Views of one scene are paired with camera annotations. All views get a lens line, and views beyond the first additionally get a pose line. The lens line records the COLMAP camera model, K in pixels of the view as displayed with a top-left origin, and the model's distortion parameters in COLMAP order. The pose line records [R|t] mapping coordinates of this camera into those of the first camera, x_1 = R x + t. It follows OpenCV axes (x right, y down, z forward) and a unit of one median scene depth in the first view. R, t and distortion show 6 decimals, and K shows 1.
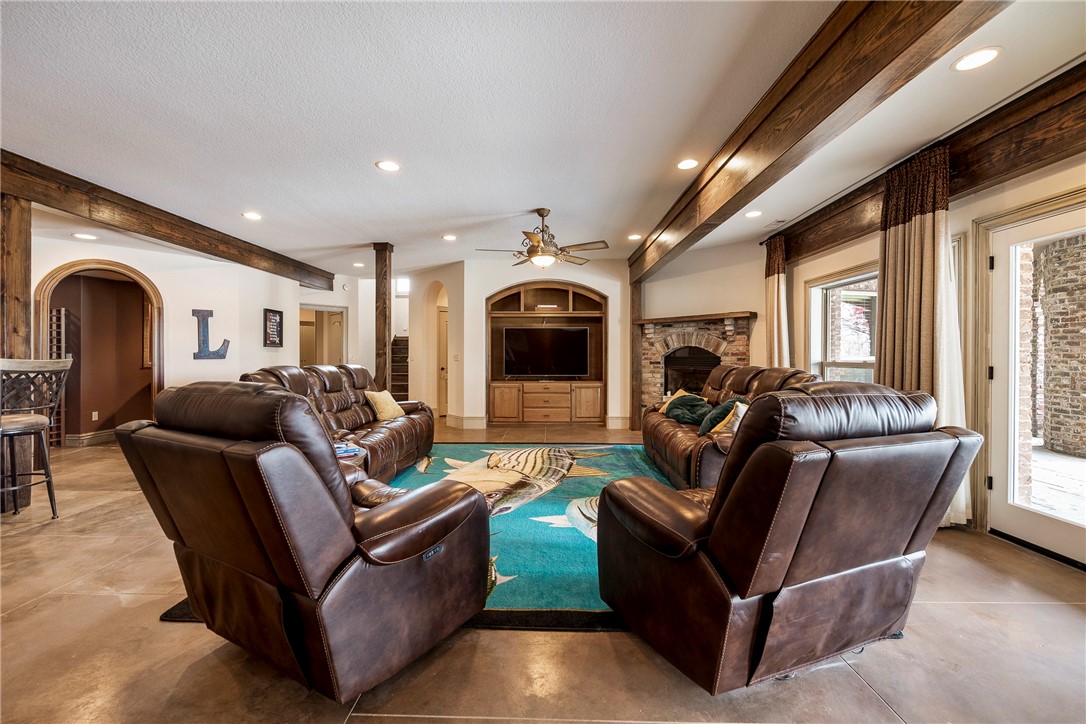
lens RADIAL K [[437.4, 0, 546.6], [0, 437.4, 361.5], [0, 0, 1]] dist [-0.002389, -0.000939]
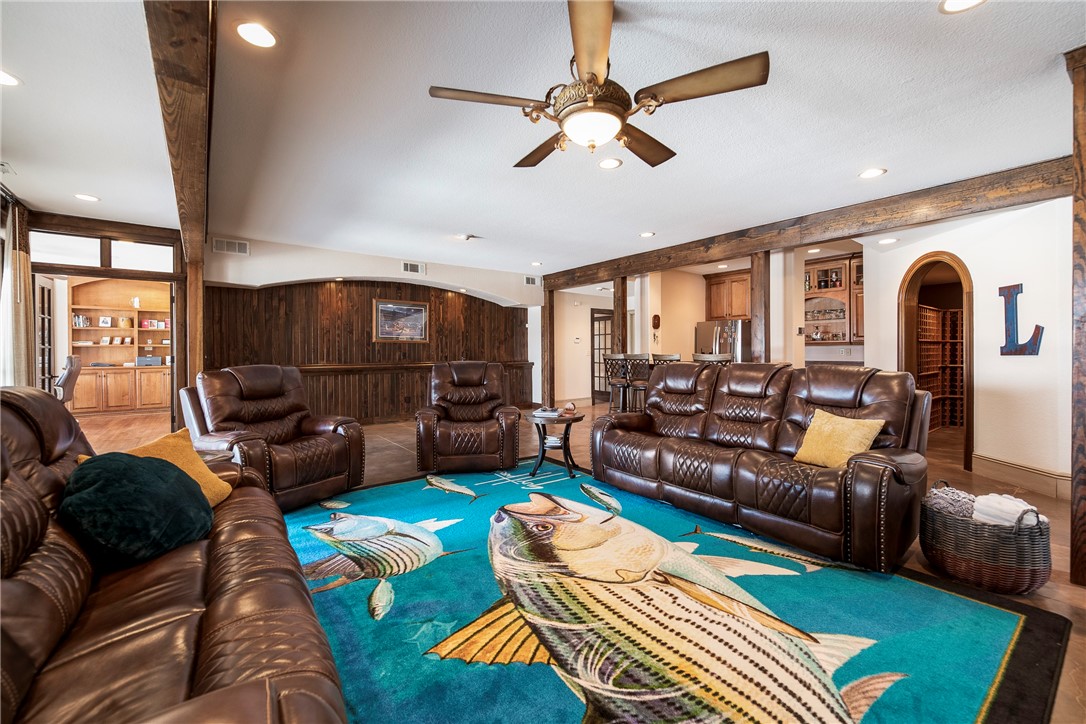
lens RADIAL K [[437.4, 0, 544.5], [0, 437.4, 356.8], [0, 0, 1]] dist [-0.002389, -0.000939]
pose [[-0.794589, 0.005695, -0.607121, 0.335222], [0.000852, 0.999965, 0.008264, -0.013968], [0.607147, 0.006049, -0.794566, 1.538484]]
